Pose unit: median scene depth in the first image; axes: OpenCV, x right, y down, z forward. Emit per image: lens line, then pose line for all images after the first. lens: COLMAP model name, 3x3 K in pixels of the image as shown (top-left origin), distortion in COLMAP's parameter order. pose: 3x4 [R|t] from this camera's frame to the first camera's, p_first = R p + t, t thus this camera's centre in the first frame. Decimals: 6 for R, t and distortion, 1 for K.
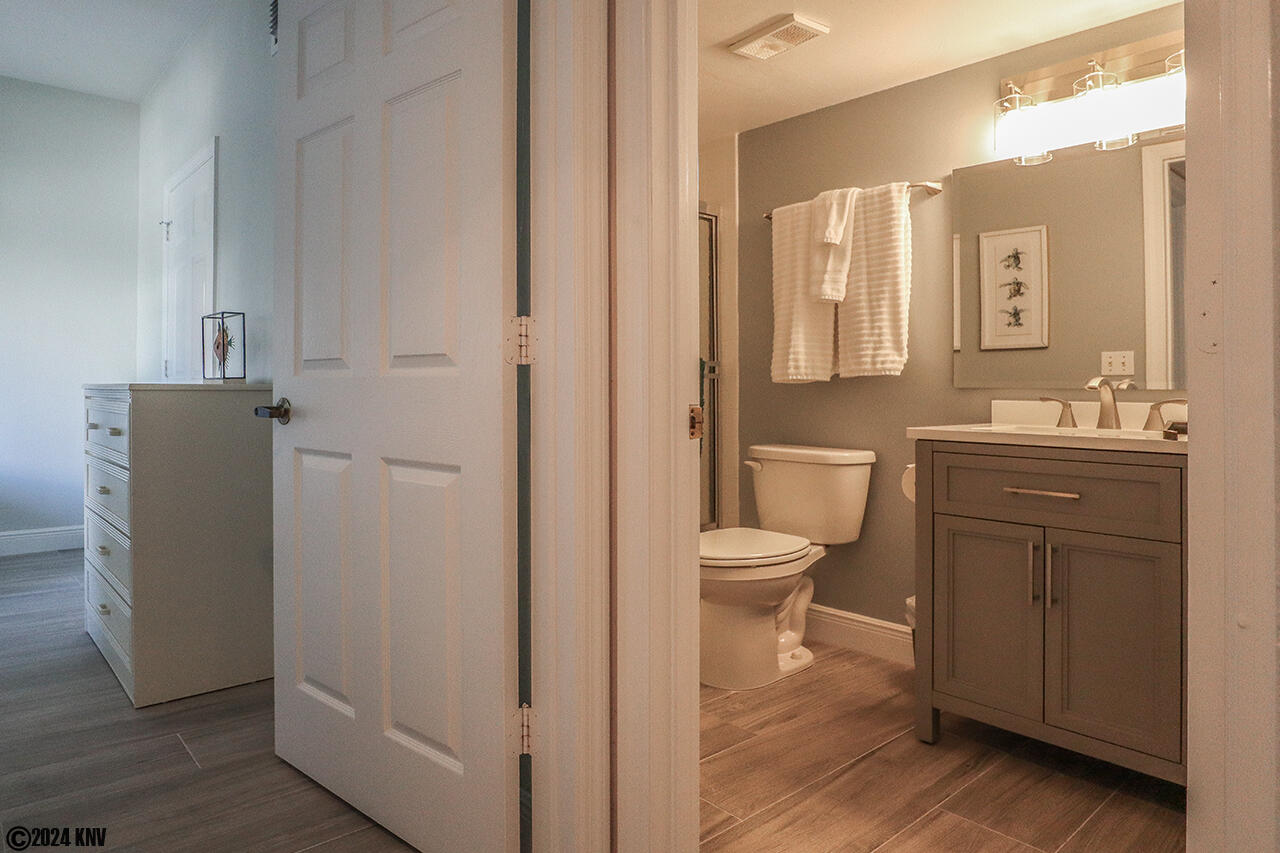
lens RADIAL K [[635.5, 0, 584.9], [0, 635.5, 380.9], [0, 0, 1]] dist [-0.003381, -0.000137]
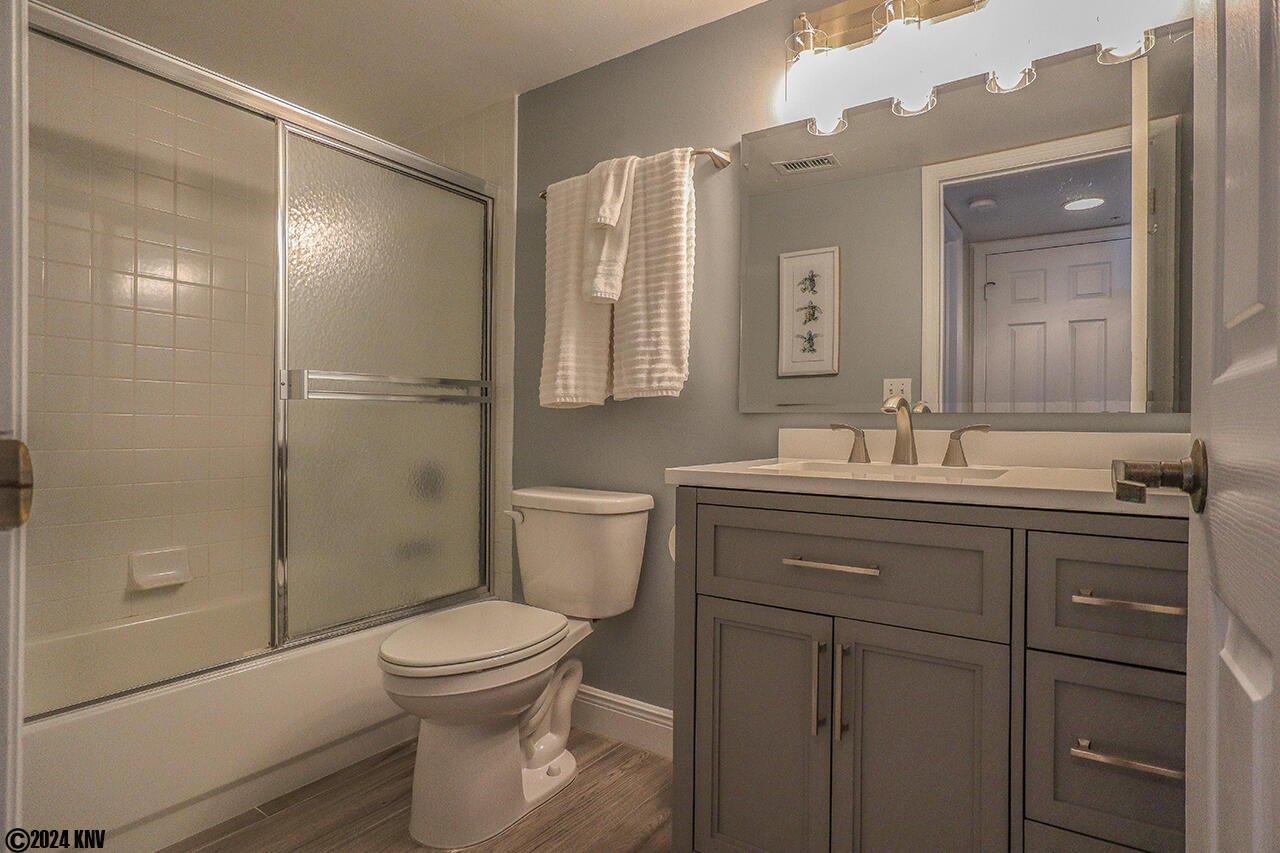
lens RADIAL K [[660.3, 0, 681.4], [0, 660.3, 431.7], [0, 0, 1]] dist [-0.019918, -0.000392]
pose [[0.920829, -0.002445, 0.389959, 0.173641], [-0.009051, 0.999577, 0.027640, 0.010790], [-0.389862, -0.028981, 0.920417, 0.243004]]
